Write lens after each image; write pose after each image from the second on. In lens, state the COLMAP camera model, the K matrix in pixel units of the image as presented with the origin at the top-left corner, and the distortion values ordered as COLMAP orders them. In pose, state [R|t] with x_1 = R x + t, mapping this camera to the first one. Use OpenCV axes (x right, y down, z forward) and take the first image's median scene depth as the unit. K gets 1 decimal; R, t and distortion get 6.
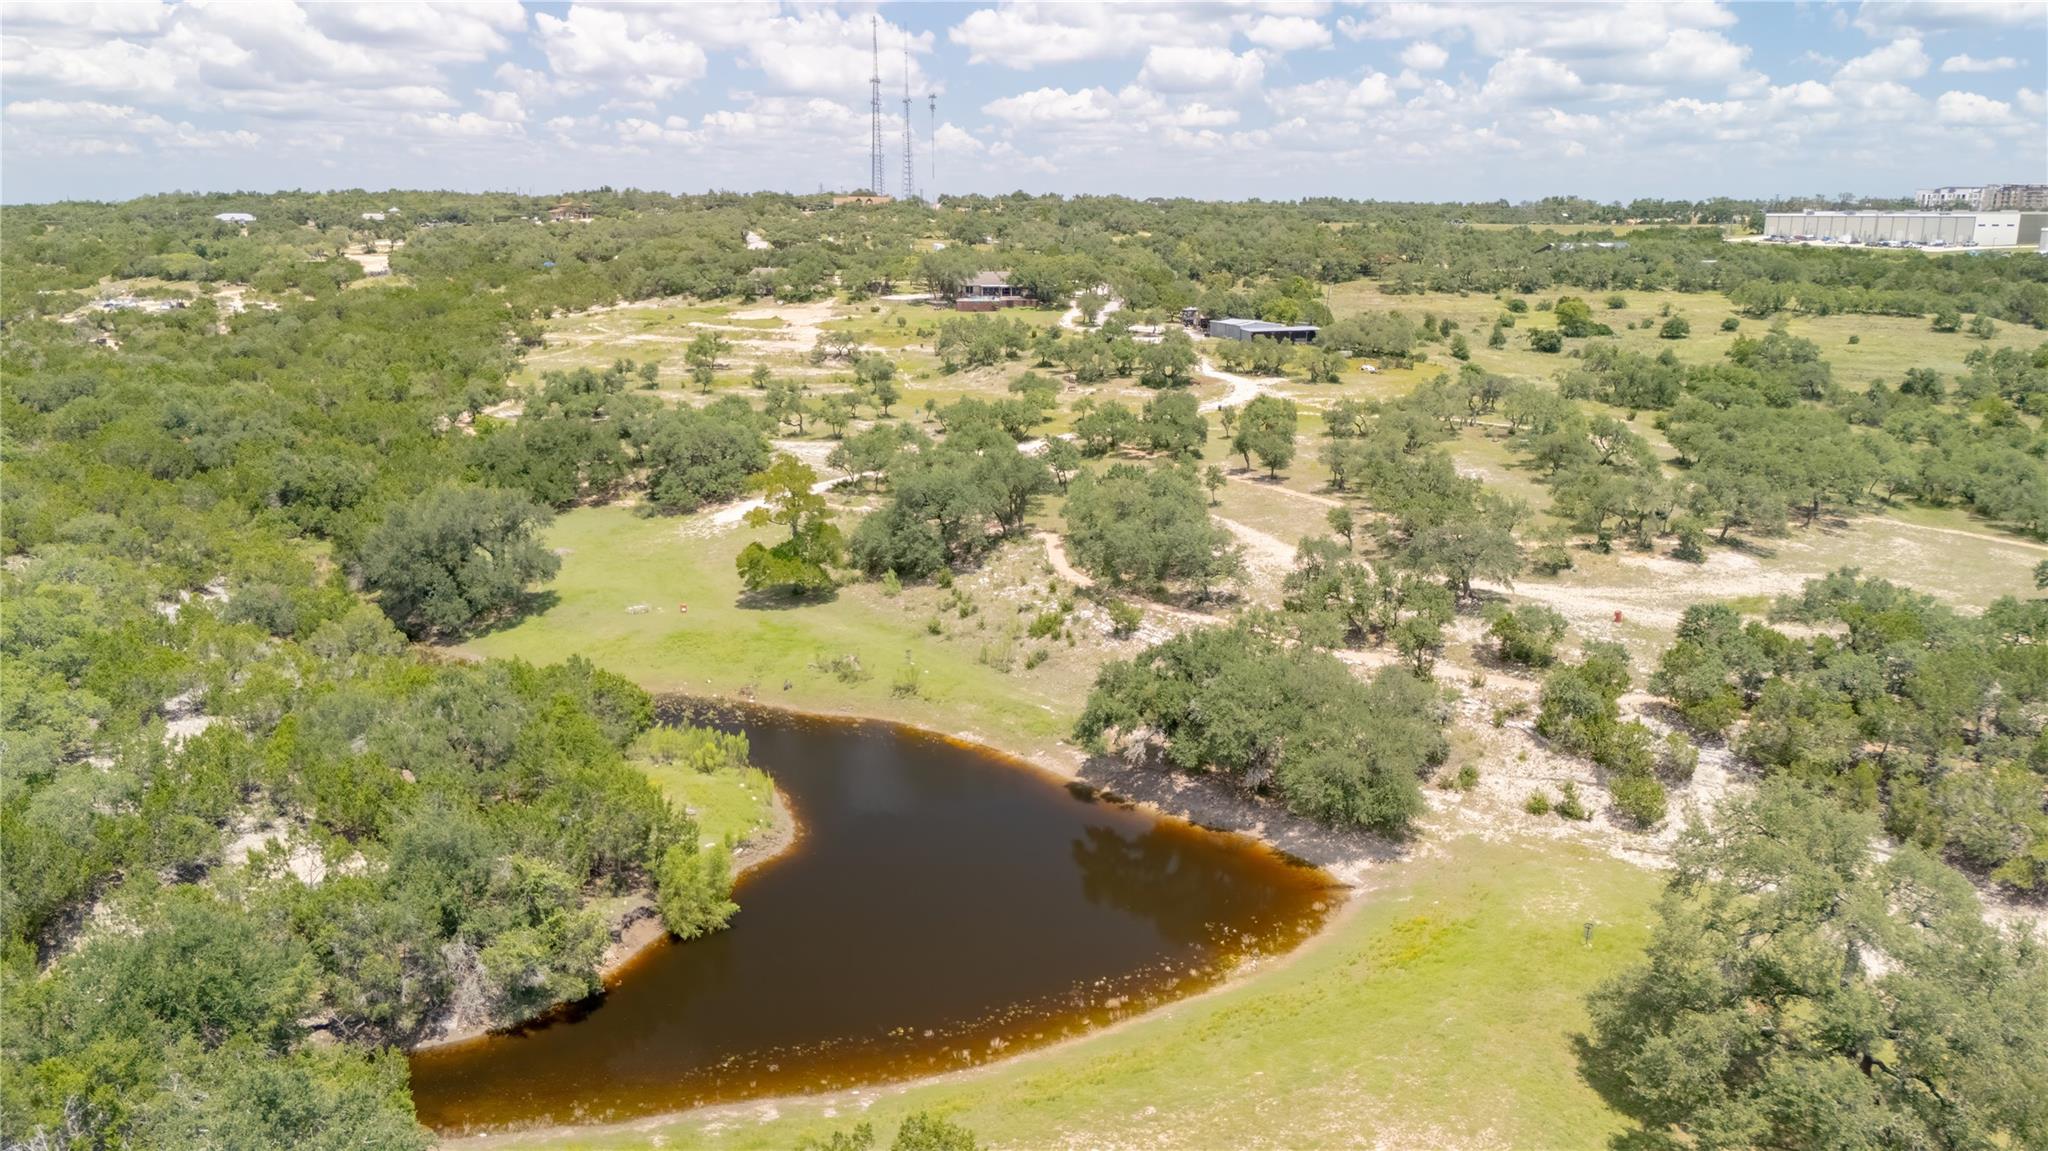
lens RADIAL K [[1508.1, 0, 1016.8], [0, 1508.1, 567.4], [0, 0, 1]] dist [0.006309, -0.009243]
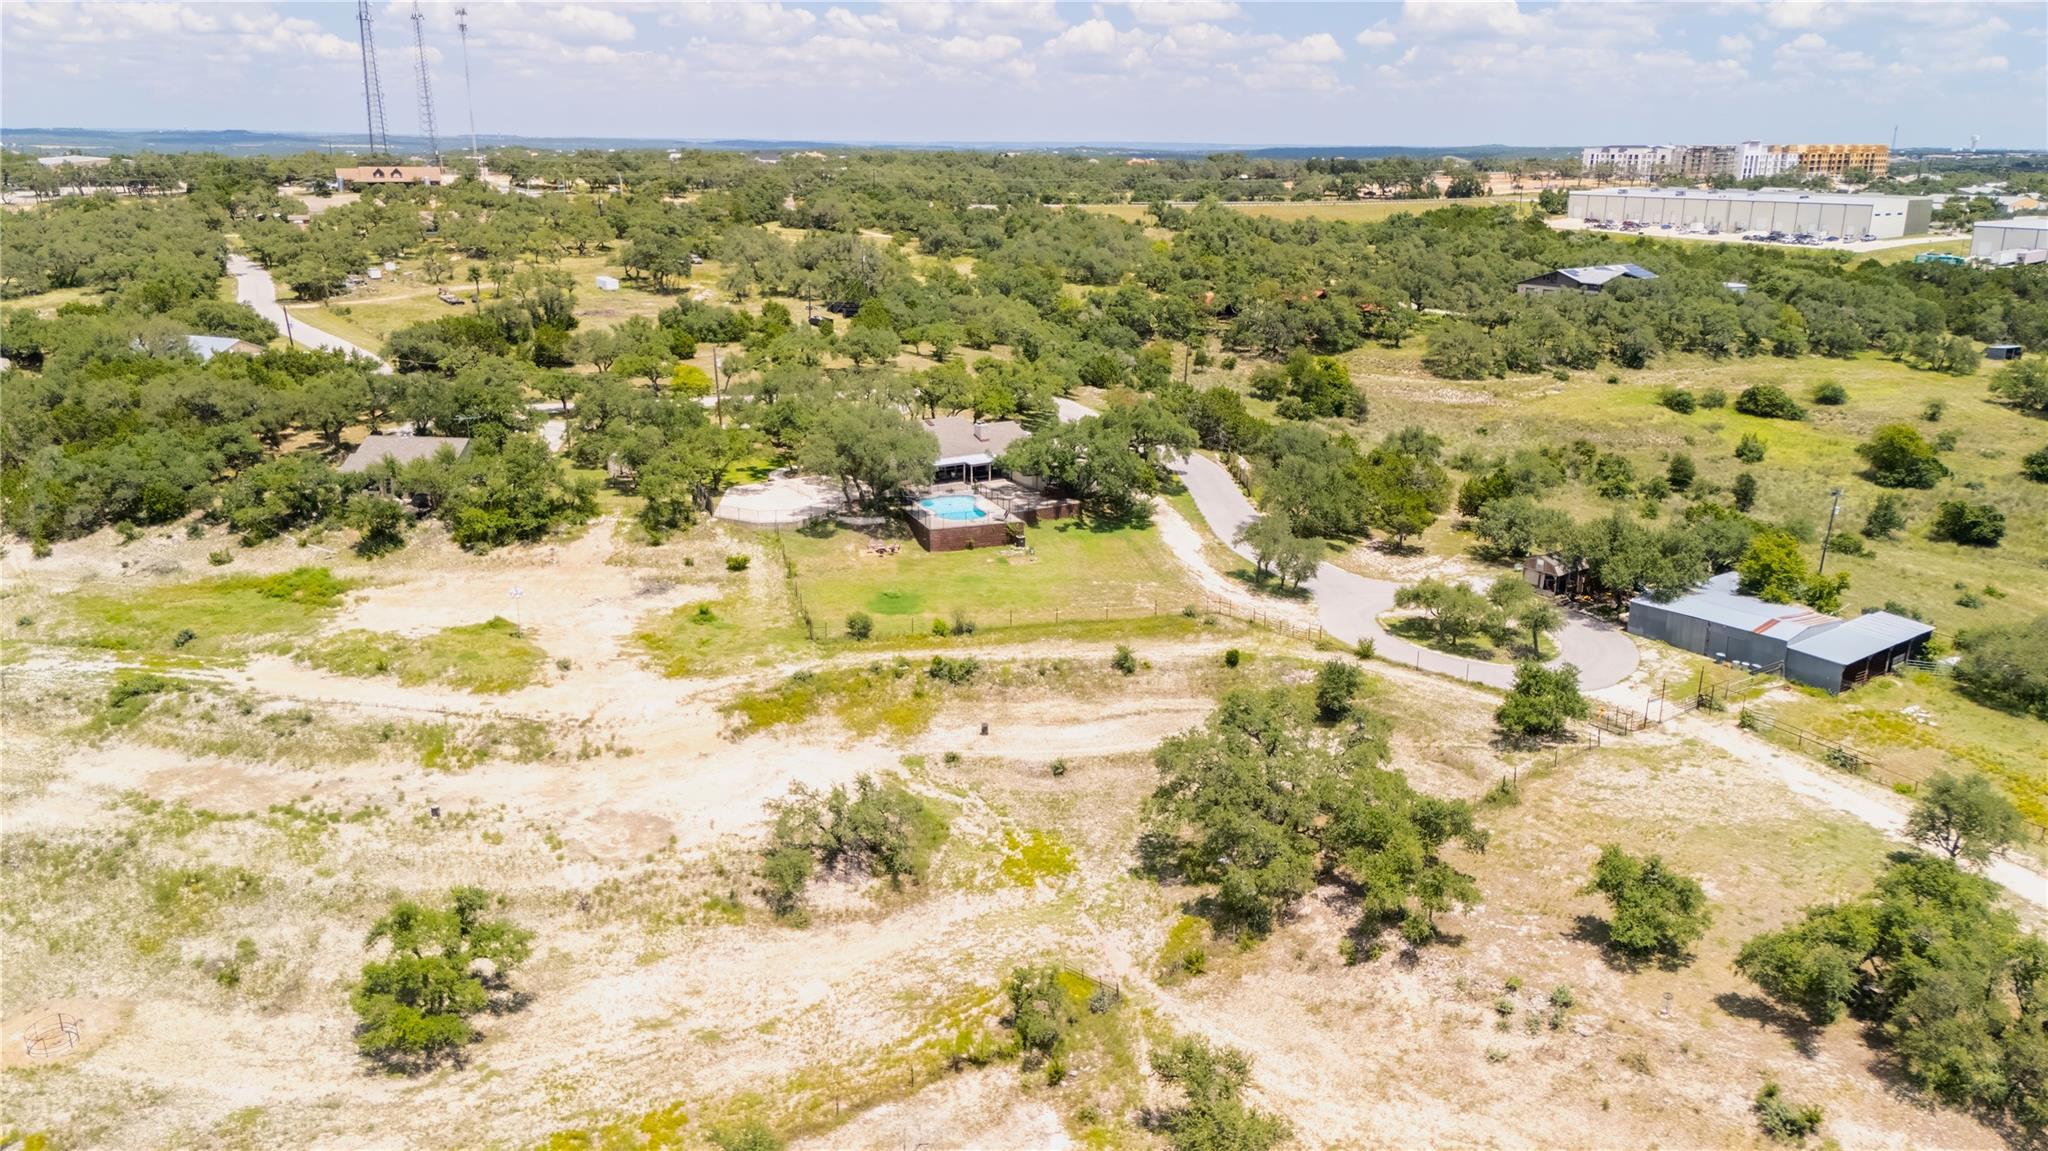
lens RADIAL K [[1498.7, 0, 1024.7], [0, 1498.7, 579.9], [0, 0, 1]] dist [0.008660, 0.002417]
pose [[0.937091, -0.094812, 0.335963, -0.149614], [0.075114, 0.994631, 0.071181, -0.179372], [-0.340908, -0.041468, 0.939182, 0.552102]]
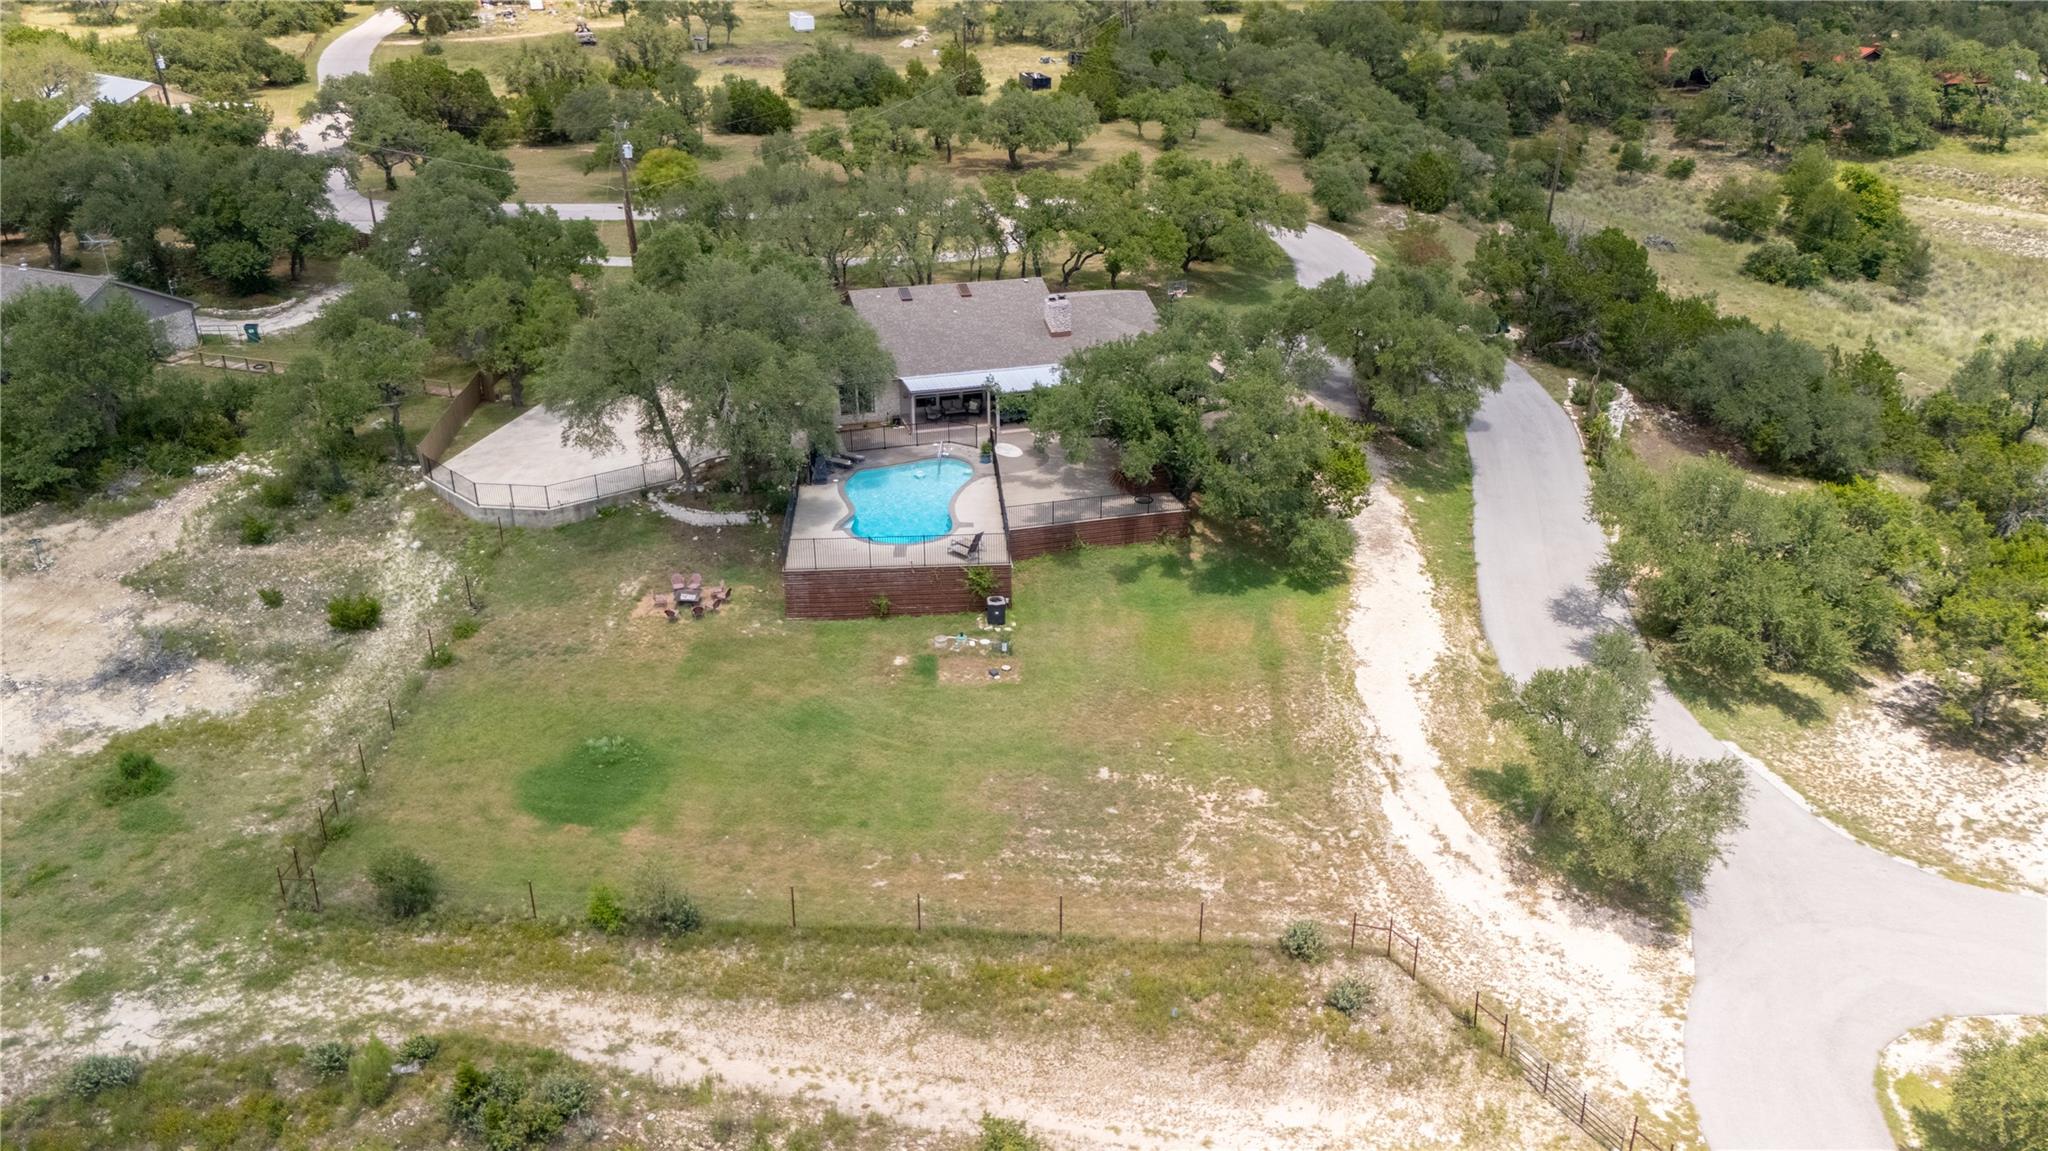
lens RADIAL K [[1508.1, 0, 1016.8], [0, 1508.1, 567.4], [0, 0, 1]] dist [0.006309, -0.009243]
pose [[0.998609, -0.027948, 0.044721, -0.015181], [0.018603, 0.980195, 0.197161, -0.201596], [-0.049346, -0.196054, 0.979351, 0.767298]]
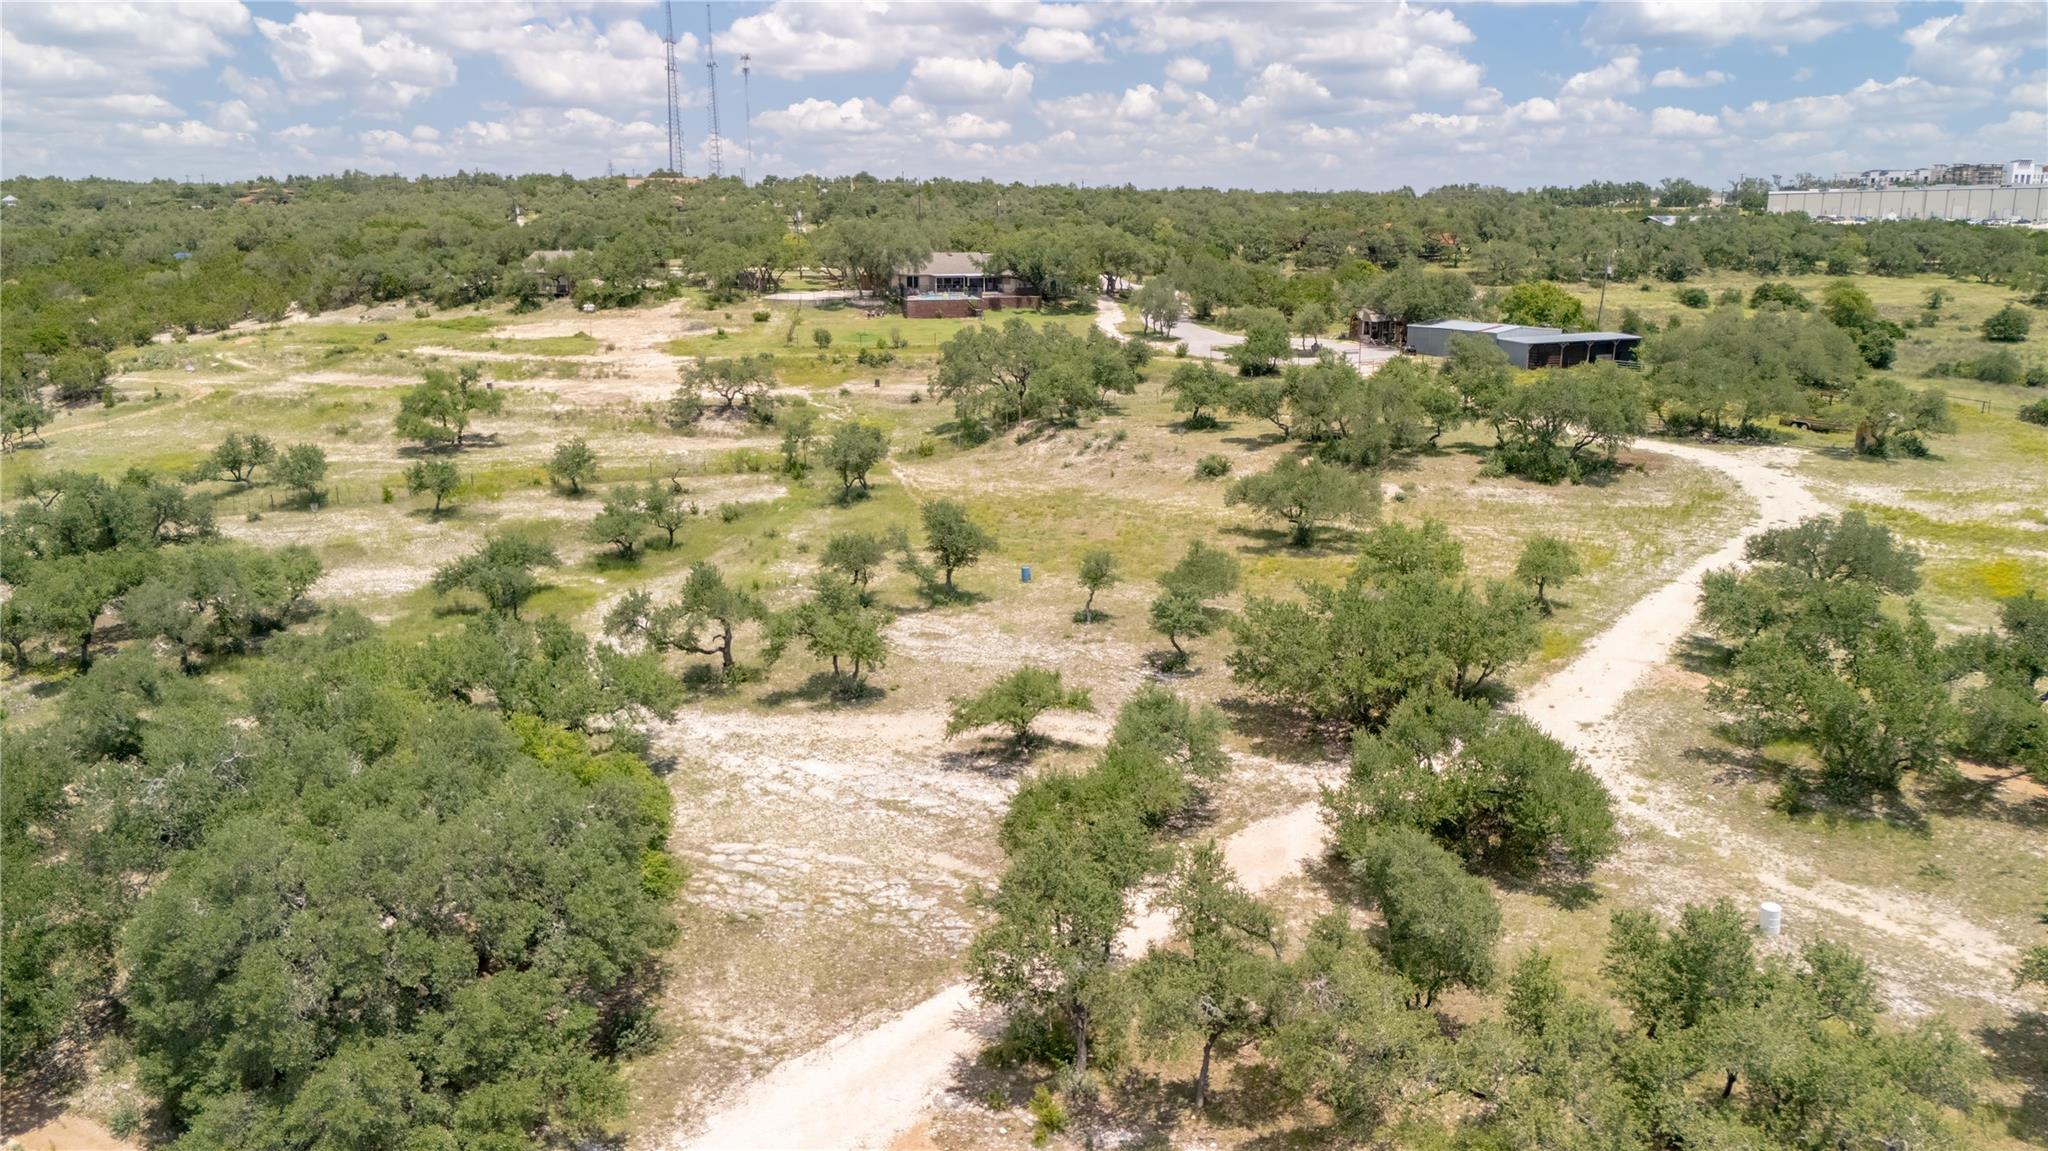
lens RADIAL K [[1508.1, 0, 1016.8], [0, 1508.1, 567.4], [0, 0, 1]] dist [0.006309, -0.009243]
pose [[0.989130, -0.040051, 0.141486, -0.077899], [0.041251, 0.999133, -0.005552, -0.066378], [-0.141141, 0.011328, 0.989925, 0.403876]]
